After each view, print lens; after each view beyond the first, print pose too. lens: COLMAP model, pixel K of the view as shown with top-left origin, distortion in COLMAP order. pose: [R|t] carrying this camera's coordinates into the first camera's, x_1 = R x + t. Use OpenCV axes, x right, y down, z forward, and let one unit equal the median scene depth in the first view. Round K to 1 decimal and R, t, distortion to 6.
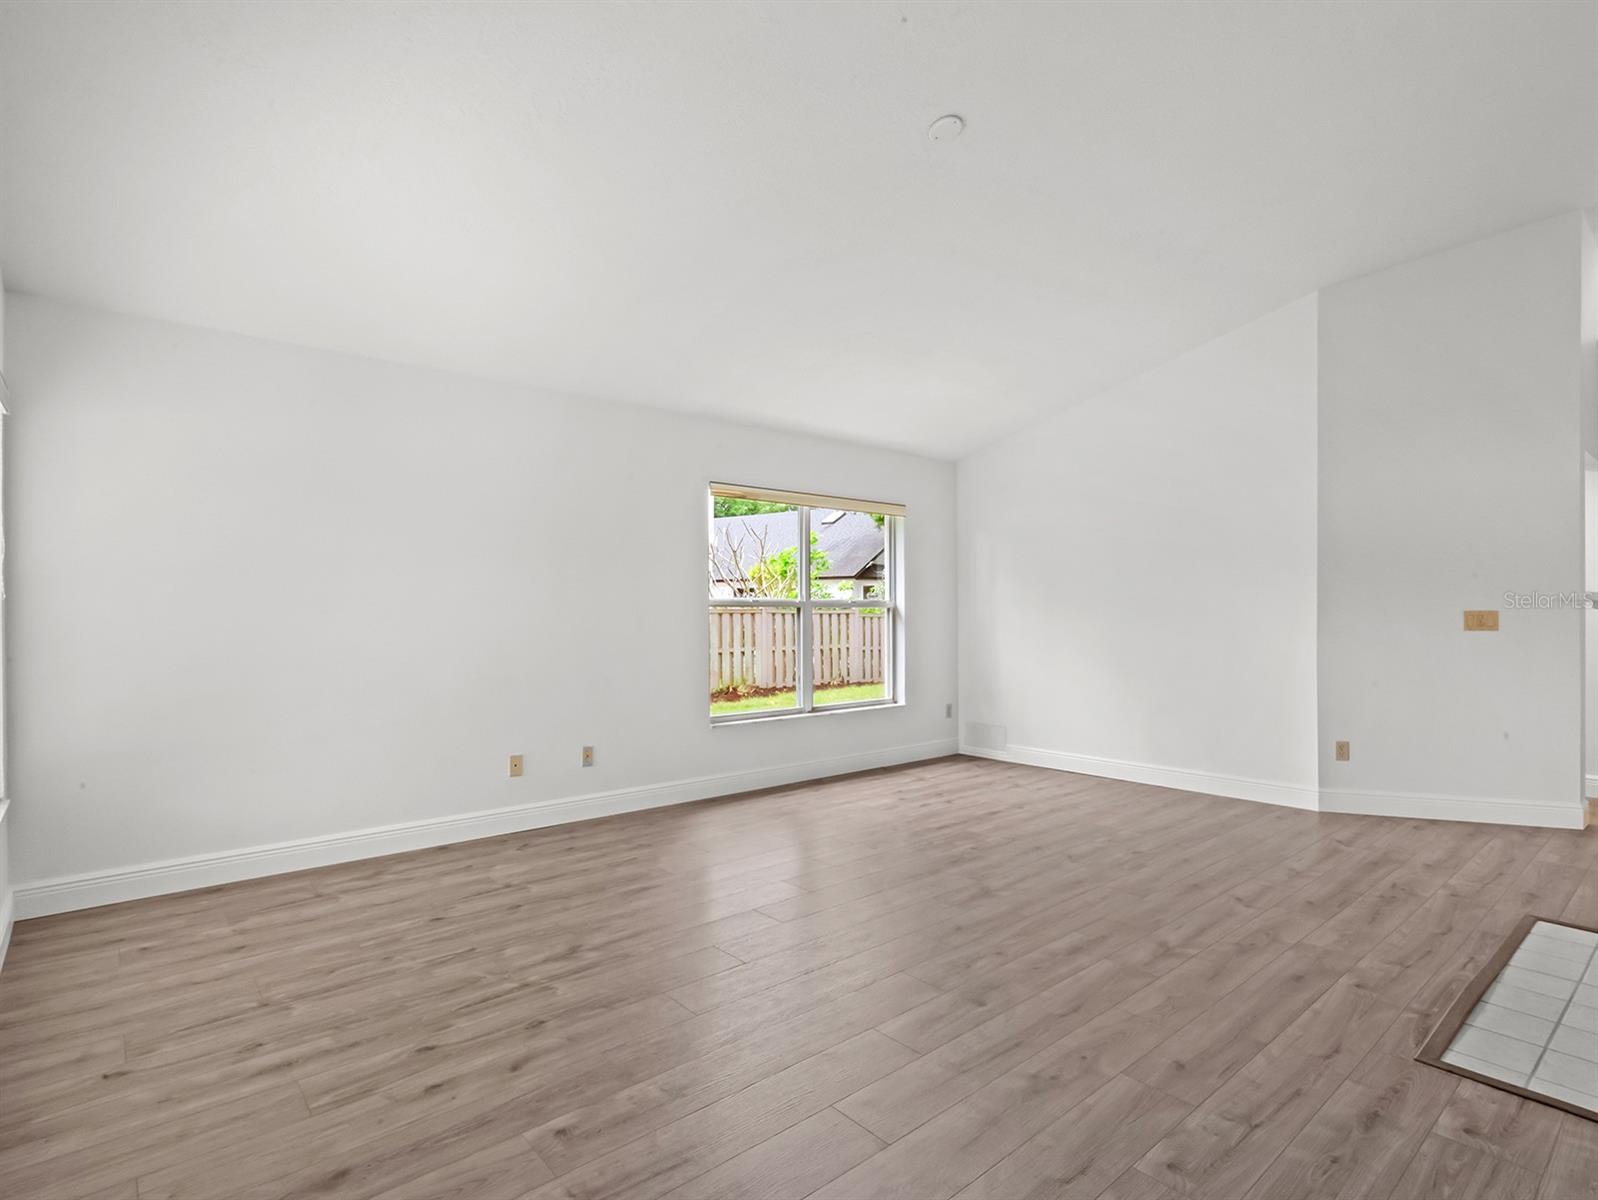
lens RADIAL K [[814.6, 0, 790.6], [0, 814.6, 600.7], [0, 0, 1]] dist [-0.000819, 0.000419]
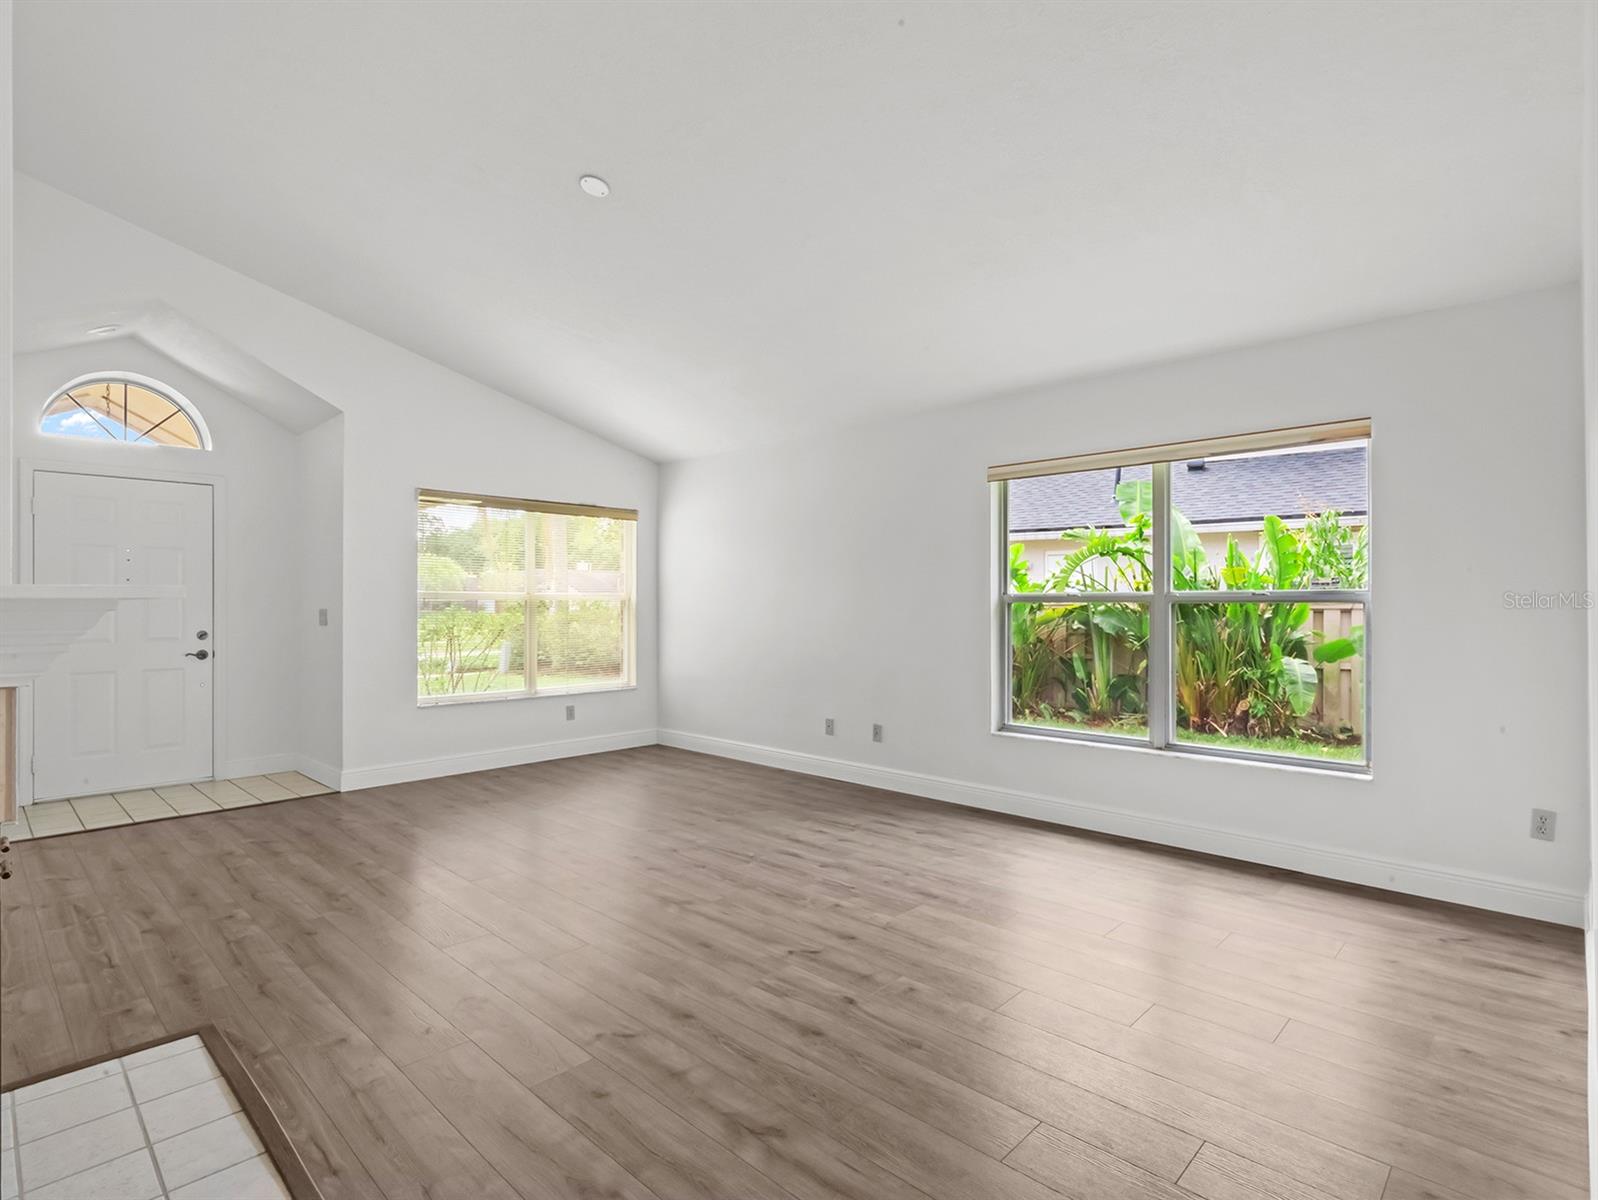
lens RADIAL K [[814.6, 0, 790.6], [0, 814.6, 600.7], [0, 0, 1]] dist [-0.000819, 0.000419]
pose [[0.096645, -0.005606, -0.995303, 1.359416], [0.012723, 0.999909, -0.004397, 0.011064], [0.995238, -0.012238, 0.096707, 1.178649]]
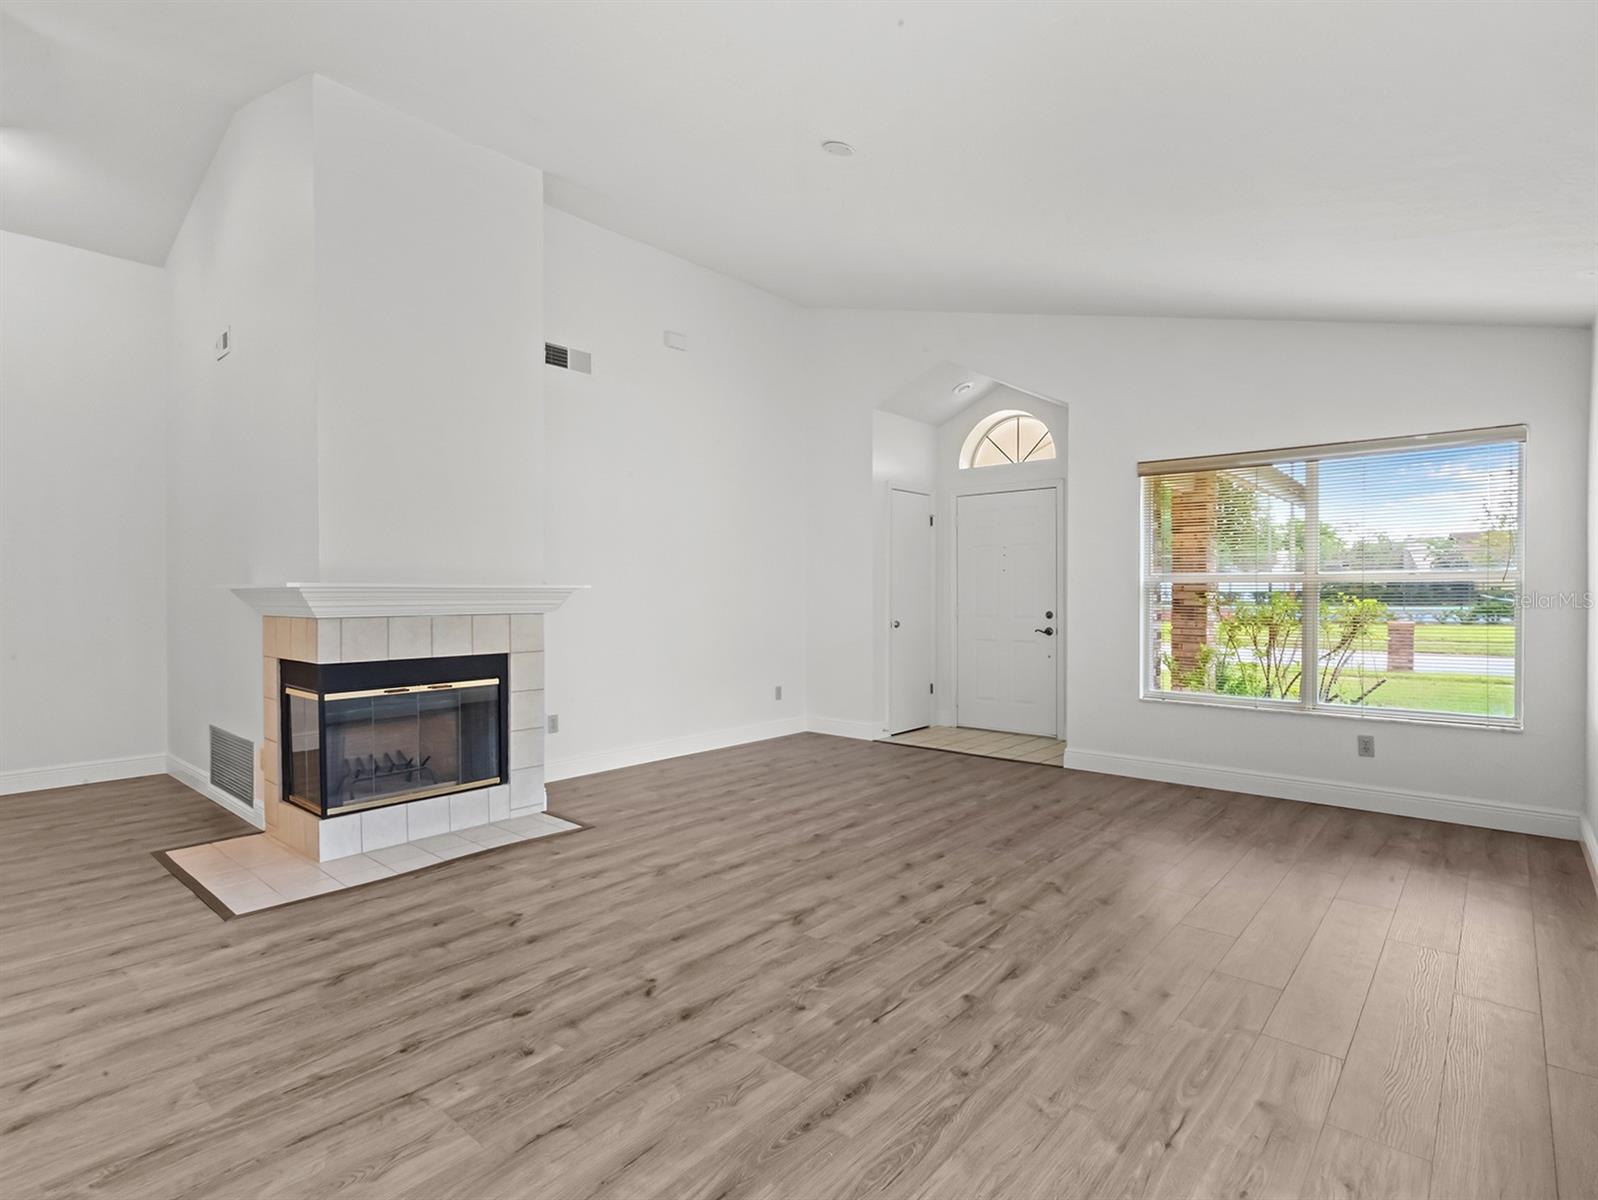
lens RADIAL K [[814.6, 0, 790.6], [0, 814.6, 600.7], [0, 0, 1]] dist [-0.000819, 0.000419]
pose [[-0.989111, 0.003117, -0.147139, 0.420976], [0.003412, 0.999993, -0.001753, 0.026178], [0.147133, -0.002236, -0.989114, 2.091653]]
